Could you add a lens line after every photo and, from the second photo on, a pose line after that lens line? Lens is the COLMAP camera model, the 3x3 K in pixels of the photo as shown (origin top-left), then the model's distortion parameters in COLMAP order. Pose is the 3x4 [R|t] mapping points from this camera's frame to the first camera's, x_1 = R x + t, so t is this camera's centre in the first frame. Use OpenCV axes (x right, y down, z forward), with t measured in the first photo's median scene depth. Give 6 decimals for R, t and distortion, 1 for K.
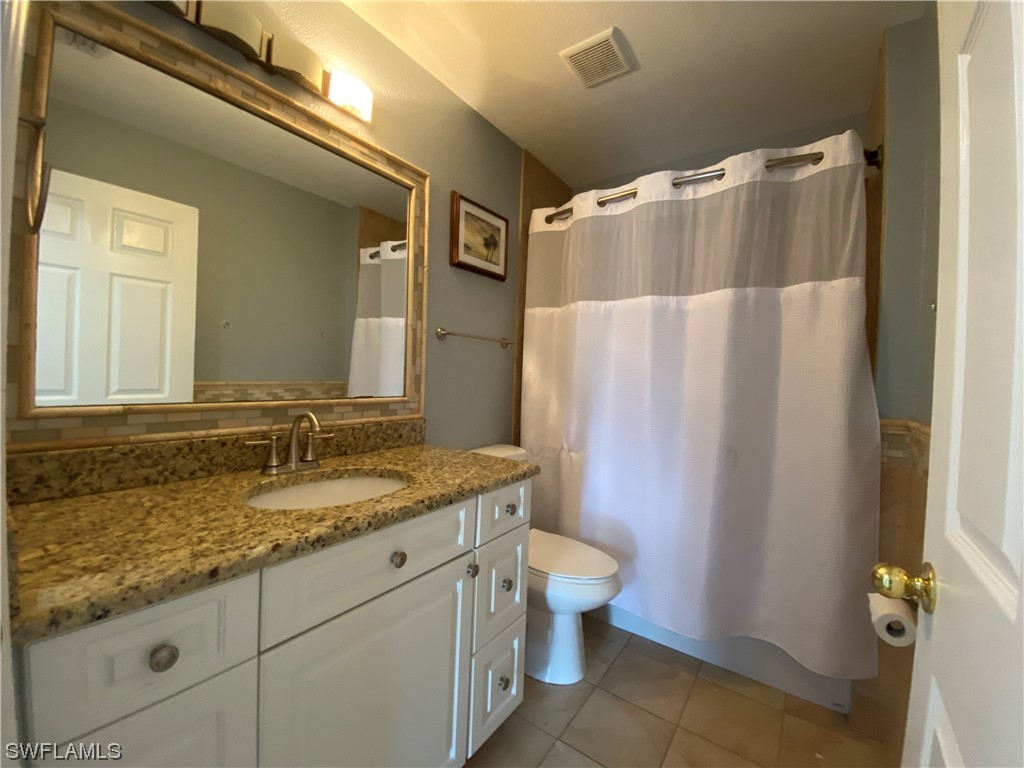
lens RADIAL K [[415.9, 0, 510.4], [0, 415.9, 380.1], [0, 0, 1]] dist [0.026943, -0.023563]
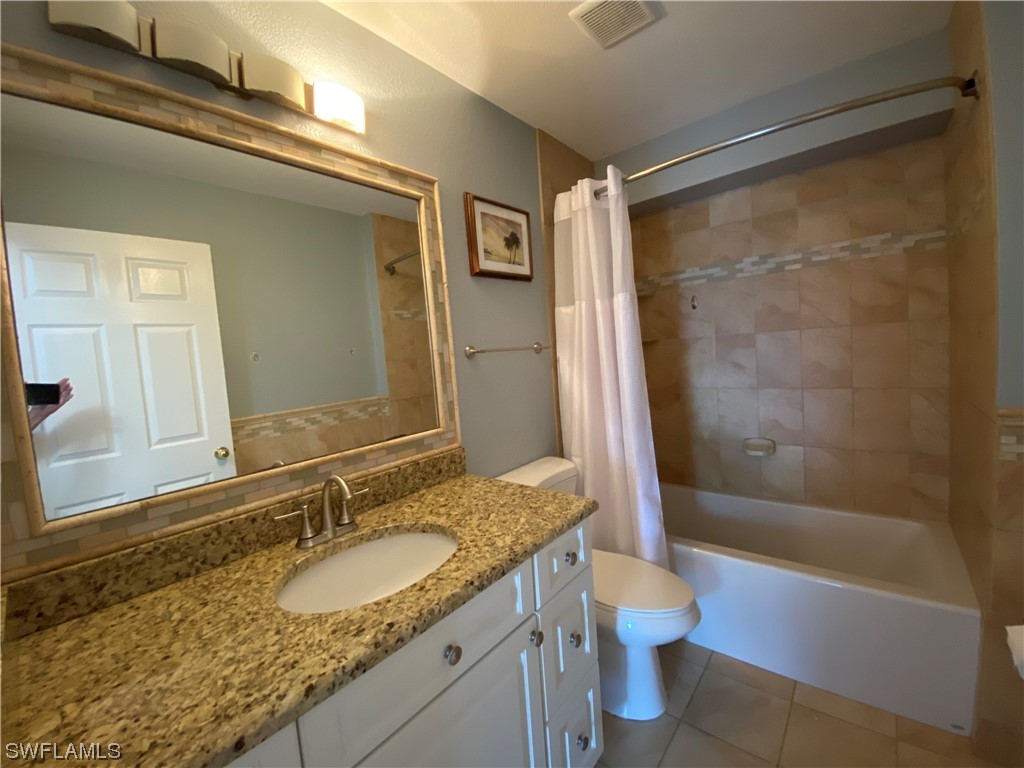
lens RADIAL K [[414.0, 0, 509.0], [0, 414.0, 377.7], [0, 0, 1]] dist [0.026204, -0.022134]
pose [[0.990541, -0.105994, -0.087141, -0.011145], [0.110571, 0.992636, 0.049482, -0.129492], [0.081255, -0.058649, 0.994966, 0.134076]]
